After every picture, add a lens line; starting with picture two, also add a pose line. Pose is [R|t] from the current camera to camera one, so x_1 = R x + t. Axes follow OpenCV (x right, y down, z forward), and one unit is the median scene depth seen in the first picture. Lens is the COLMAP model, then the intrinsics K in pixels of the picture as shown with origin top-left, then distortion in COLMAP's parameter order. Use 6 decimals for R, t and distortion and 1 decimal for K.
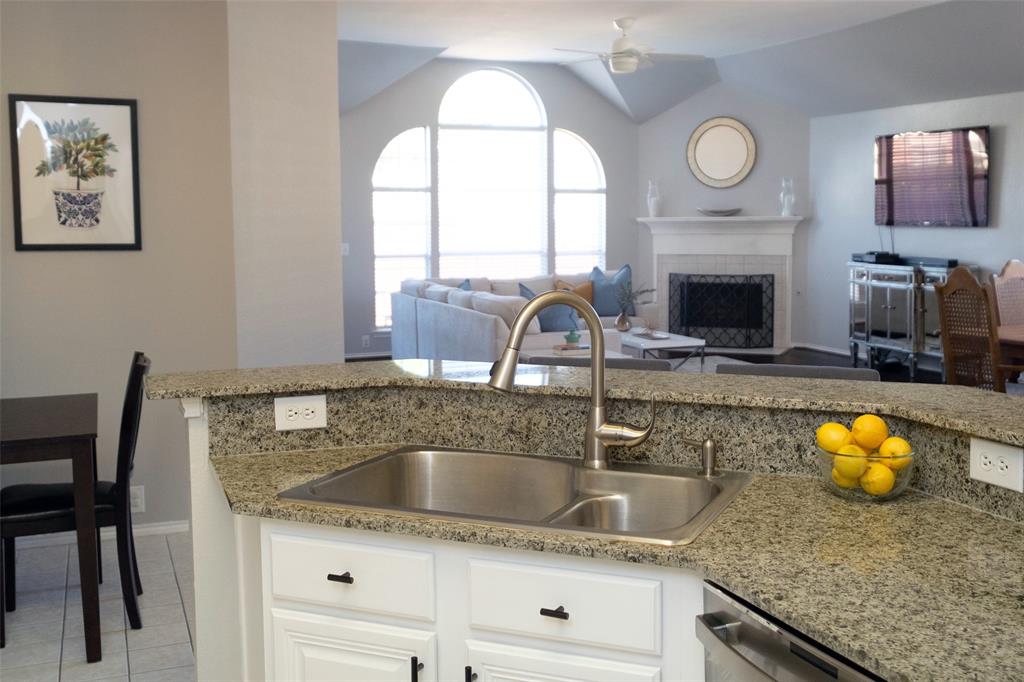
lens RADIAL K [[1075.9, 0, 511.9], [0, 1075.9, 311.9], [0, 0, 1]] dist [0.004102, 0.002234]
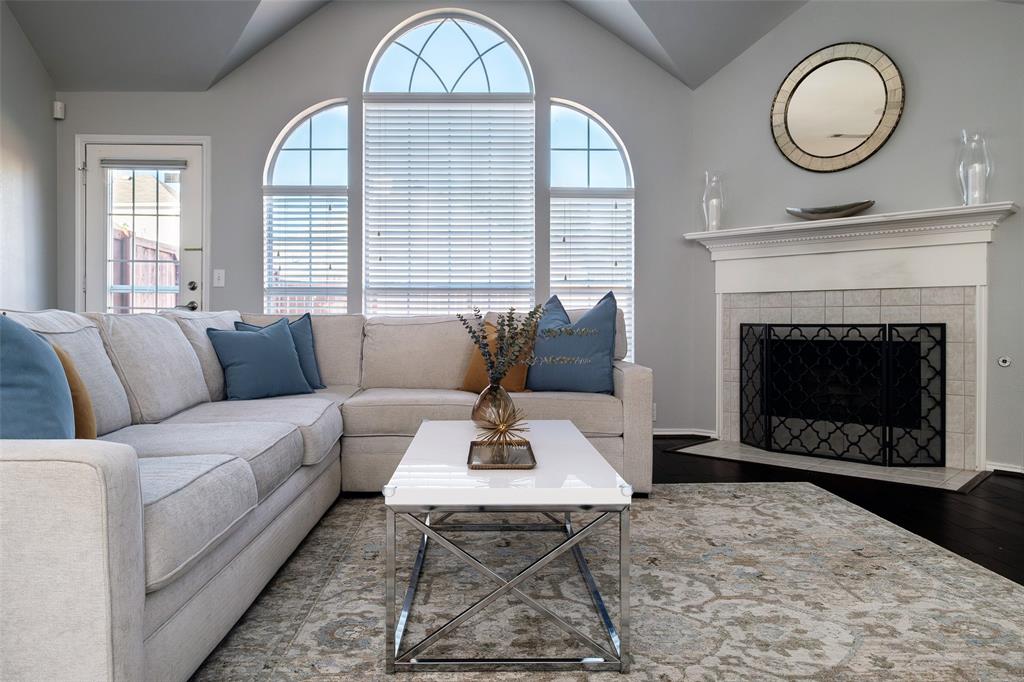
lens RADIAL K [[700.2, 0, 479.4], [0, 700.2, 326.1], [0, 0, 1]] dist [0.003636, 0.002928]
pose [[0.932891, 0.012151, -0.359953, 0.156175], [-0.040350, 0.996665, -0.070932, -0.001061], [0.357890, 0.080696, 0.930270, 0.607258]]
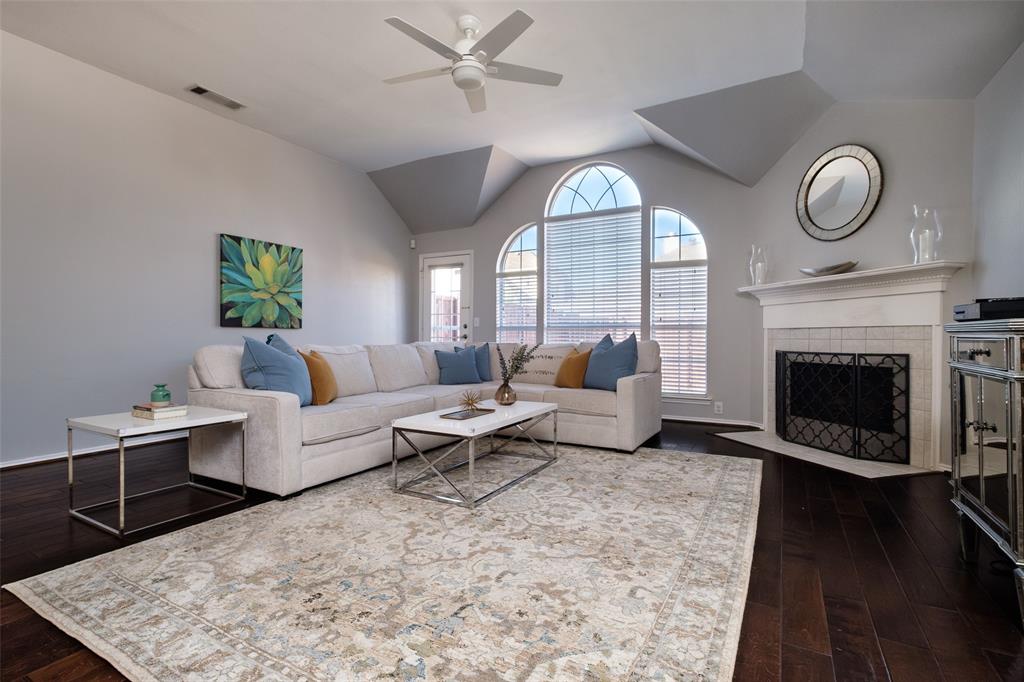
lens RADIAL K [[471.7, 0, 512.0], [0, 471.7, 341.0], [0, 0, 1]] dist [0.001277, 0.000262]
pose [[0.639020, 0.017680, -0.768987, 0.309213], [-0.075119, 0.996391, -0.039515, -0.012979], [0.765514, 0.083016, 0.638042, 0.622749]]
